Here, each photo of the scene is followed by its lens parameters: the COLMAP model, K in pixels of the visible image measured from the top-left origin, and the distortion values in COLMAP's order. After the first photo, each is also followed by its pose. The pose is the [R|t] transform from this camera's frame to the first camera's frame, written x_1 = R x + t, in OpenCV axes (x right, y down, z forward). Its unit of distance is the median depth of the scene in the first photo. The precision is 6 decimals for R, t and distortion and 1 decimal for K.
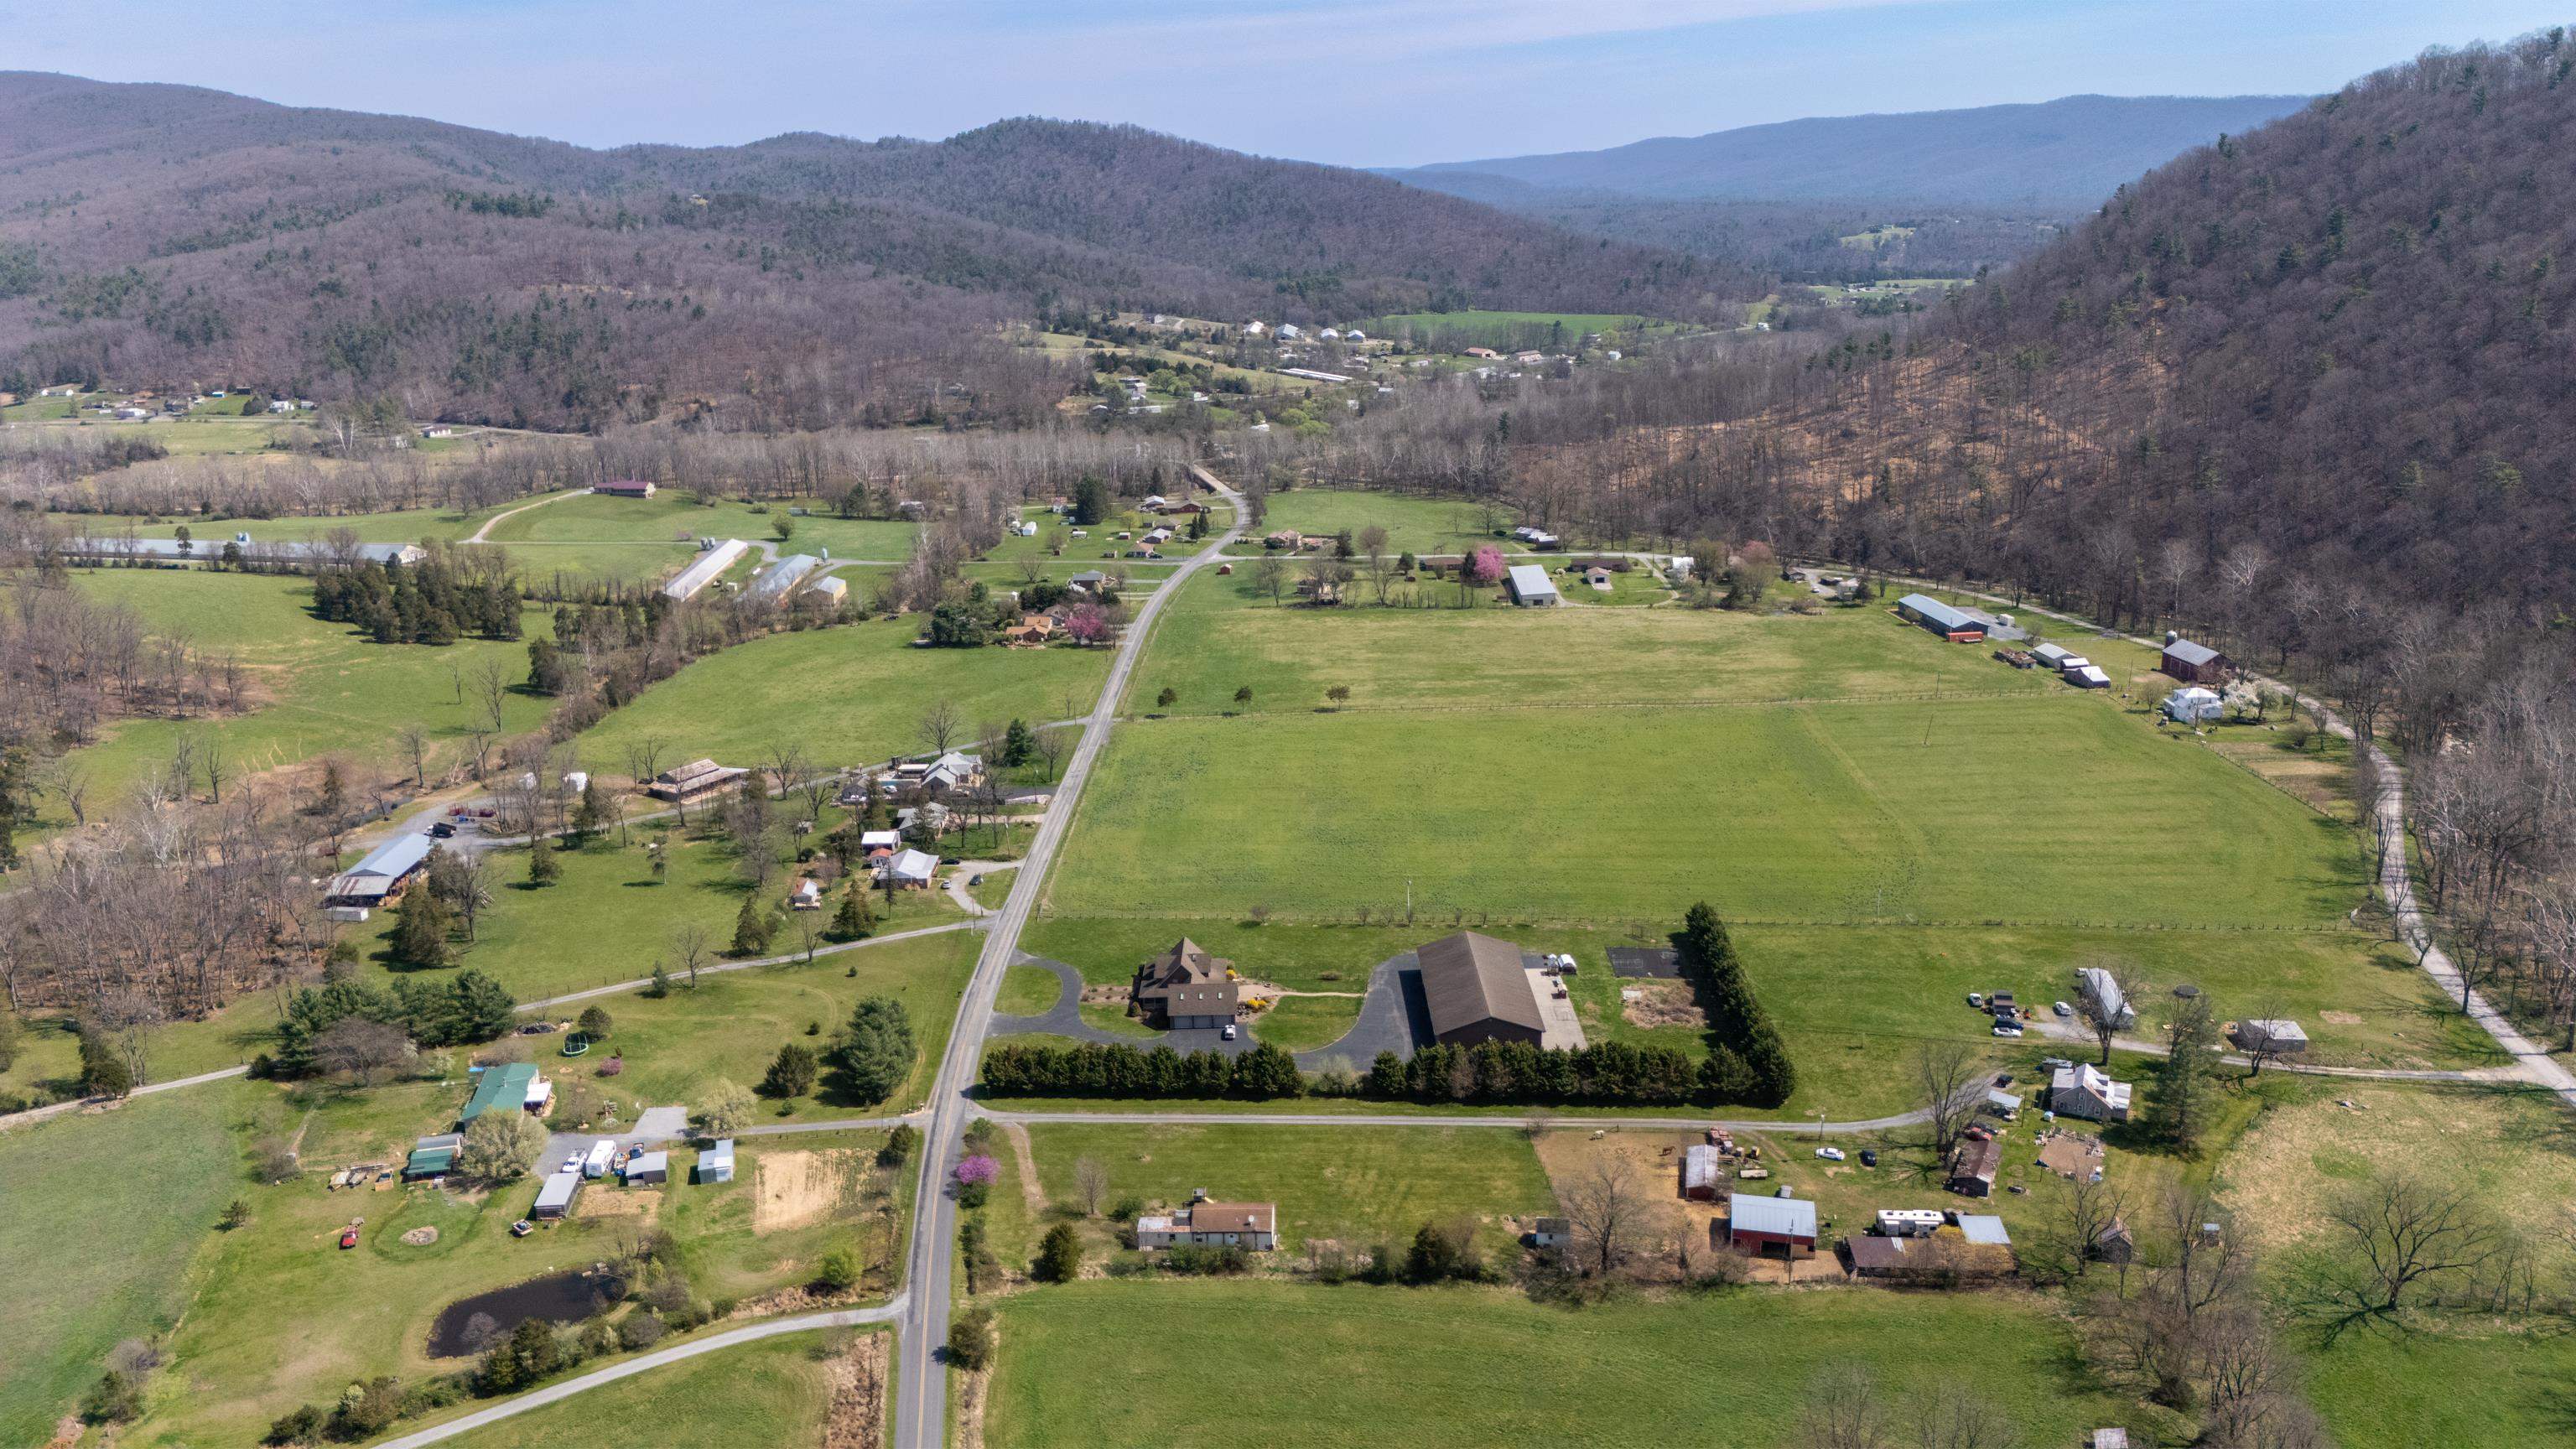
lens RADIAL K [[1888.5, 0, 1288.0], [0, 1888.5, 724.5], [0, 0, 1]] dist [0.087059, -0.091293]
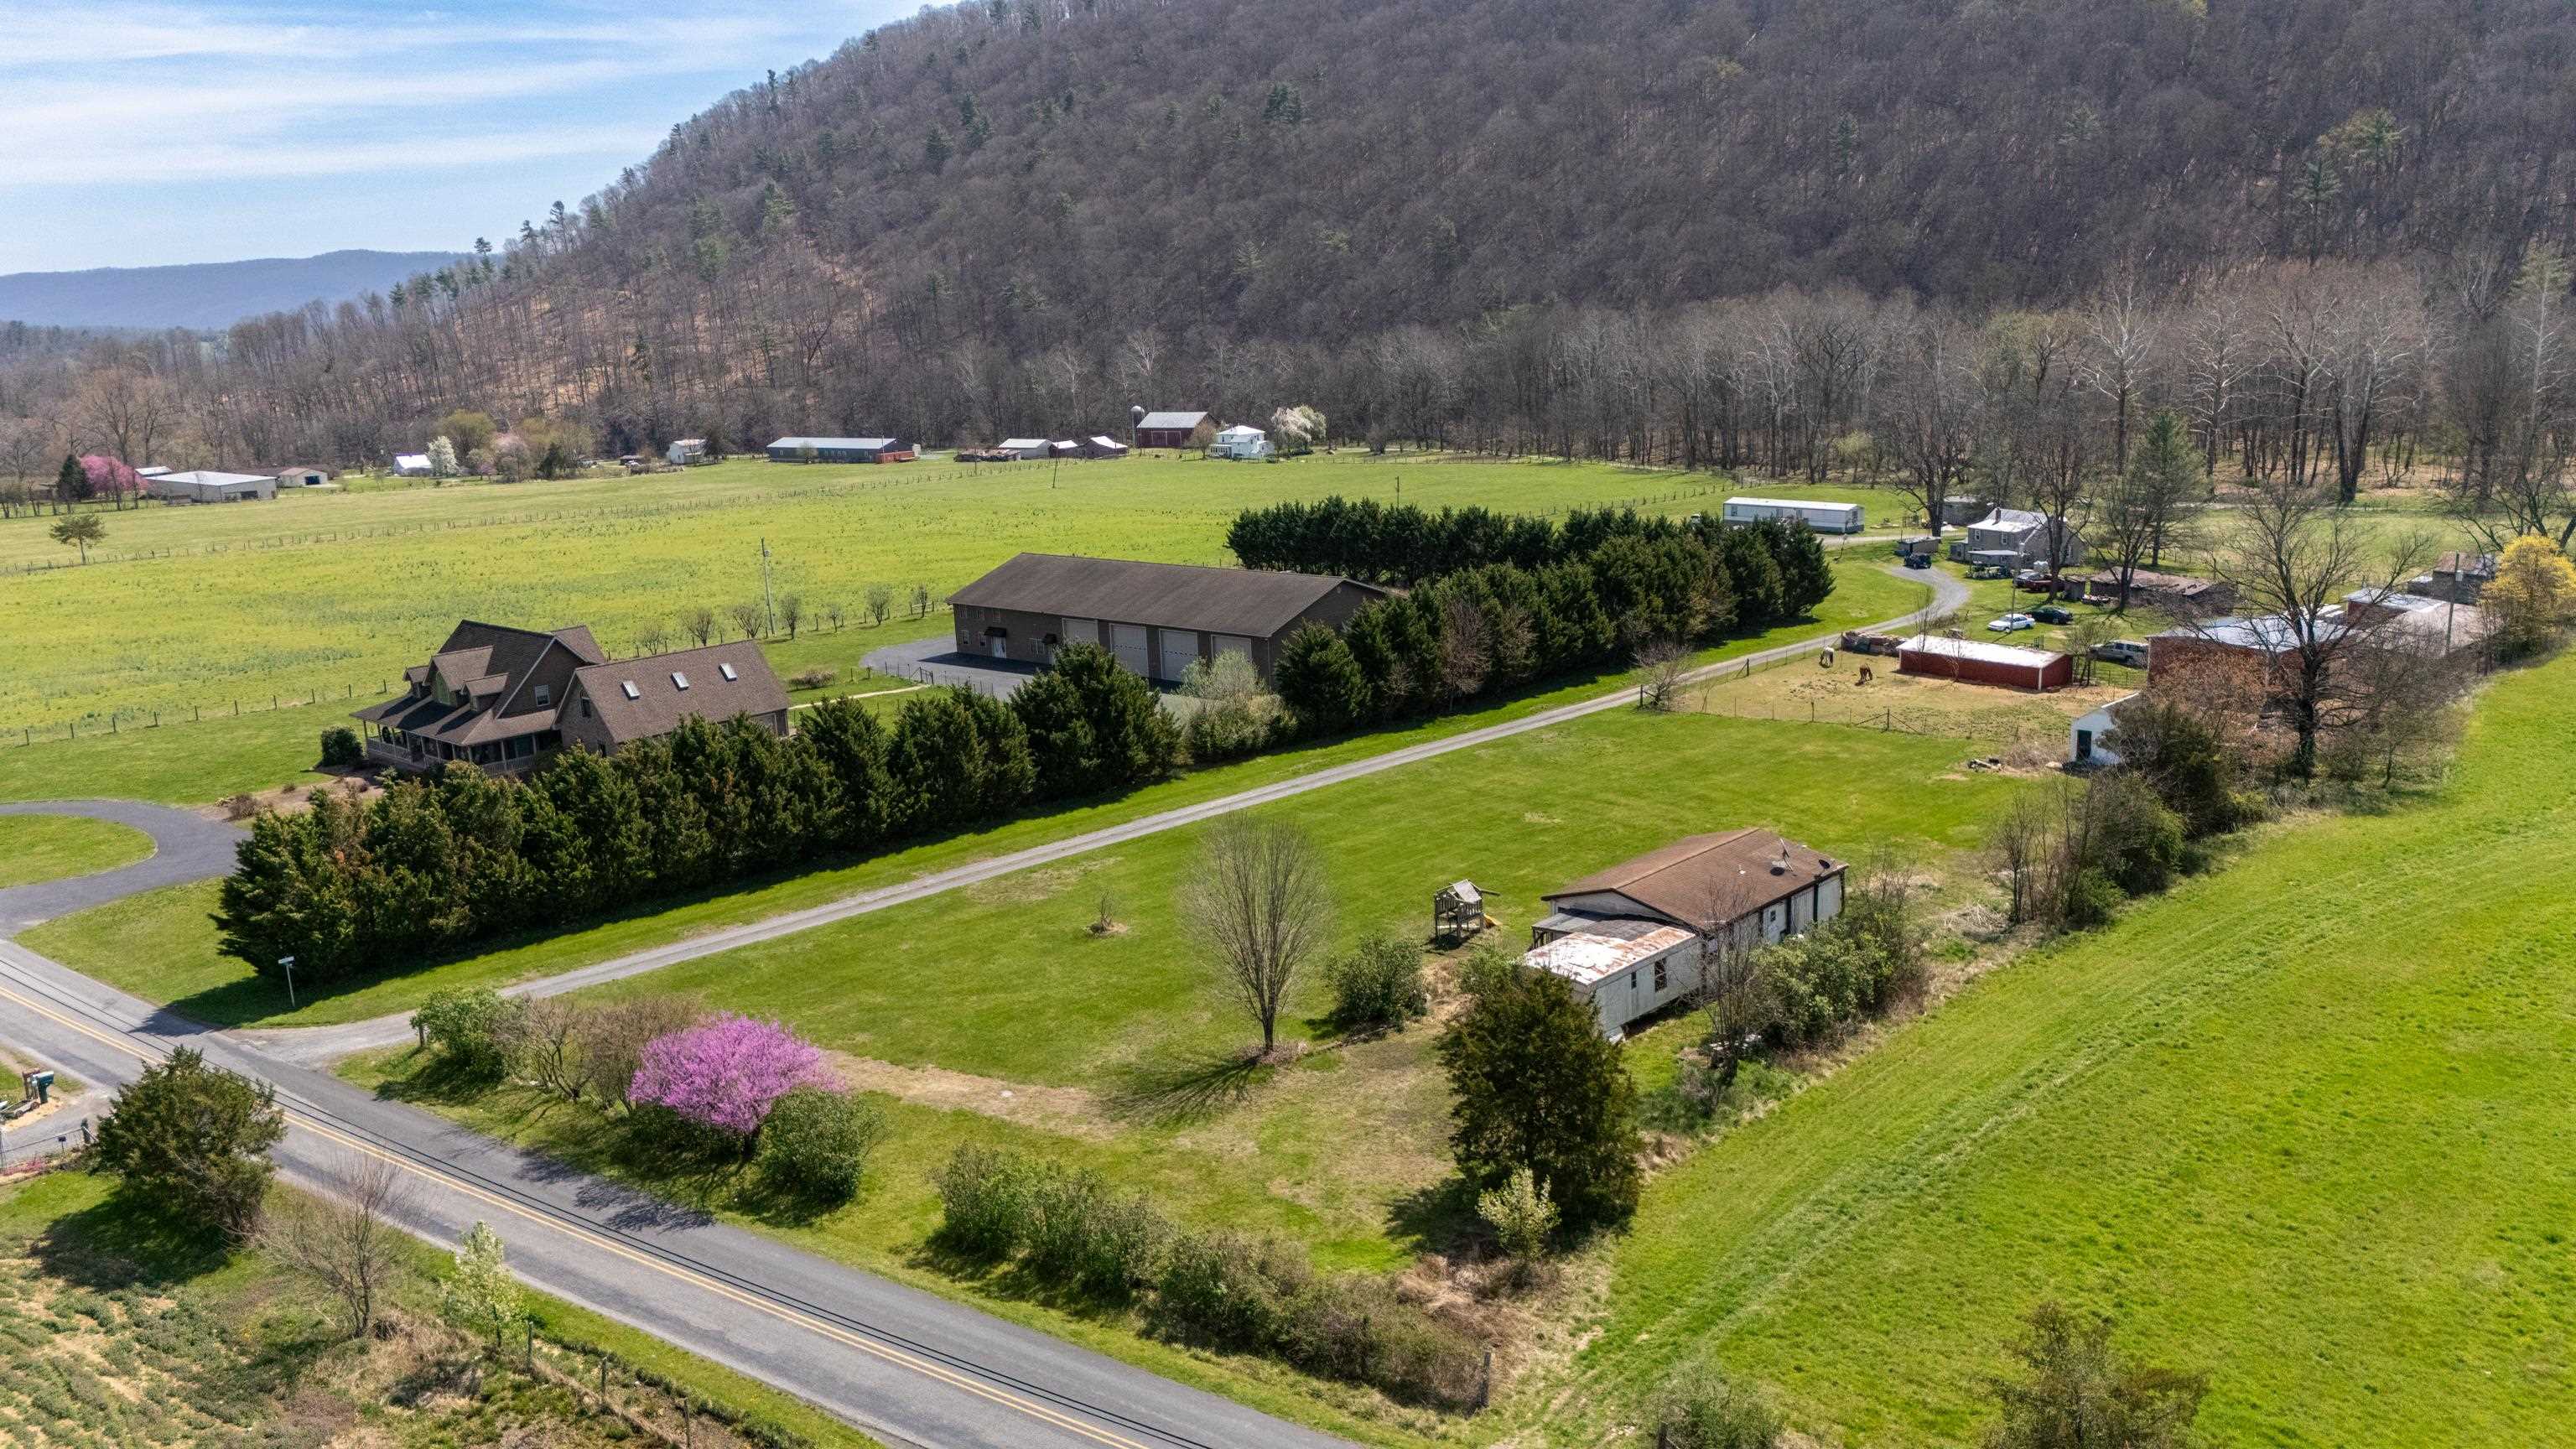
lens RADIAL K [[1888.5, 0, 1288.0], [0, 1888.5, 724.5], [0, 0, 1]] dist [0.087059, -0.091293]
pose [[0.671110, -0.163198, 0.723172, -0.248110], [0.229481, 0.973290, 0.006682, 0.188960], [-0.704947, 0.161470, 0.690635, 0.721556]]
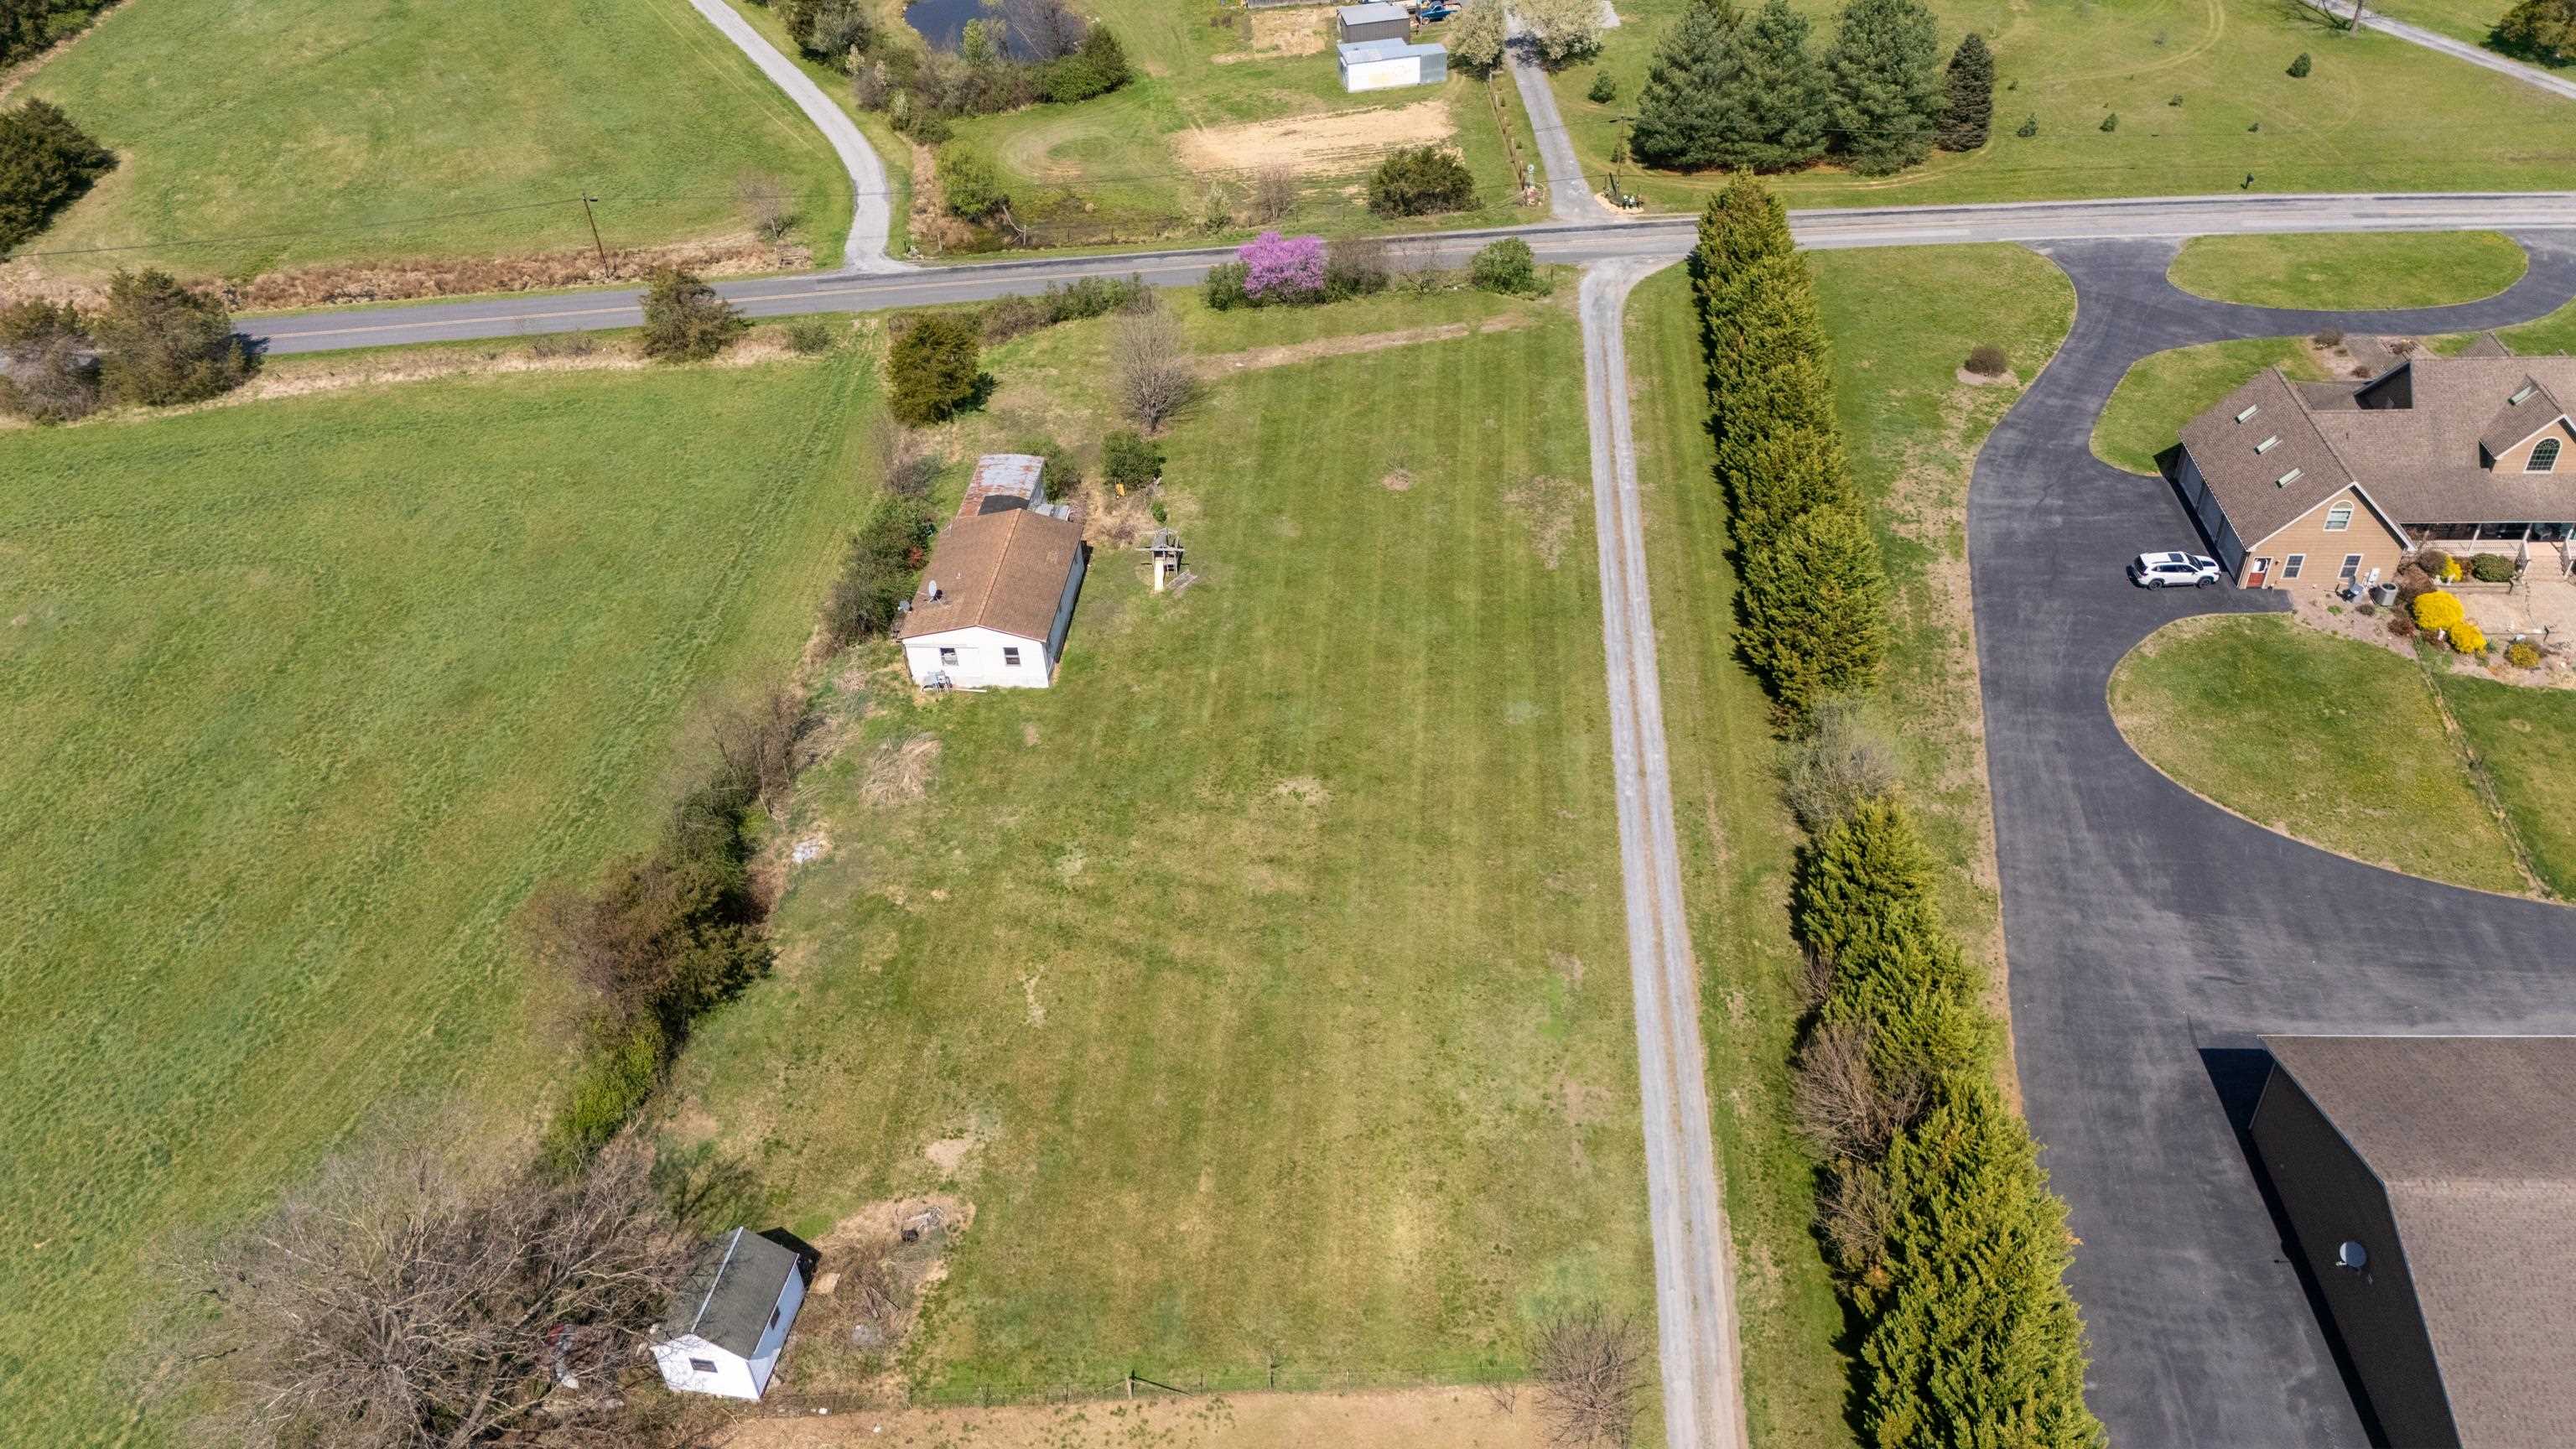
lens RADIAL K [[1908.6, 0, 1288.0], [0, 1908.6, 724.5], [0, 0, 1]] dist [0.079535, -0.097167]
pose [[-0.063905, 0.638014, -0.767369, 0.246782], [-0.227235, 0.739438, 0.633715, 0.017958], [0.971741, 0.214871, 0.097726, 0.888857]]
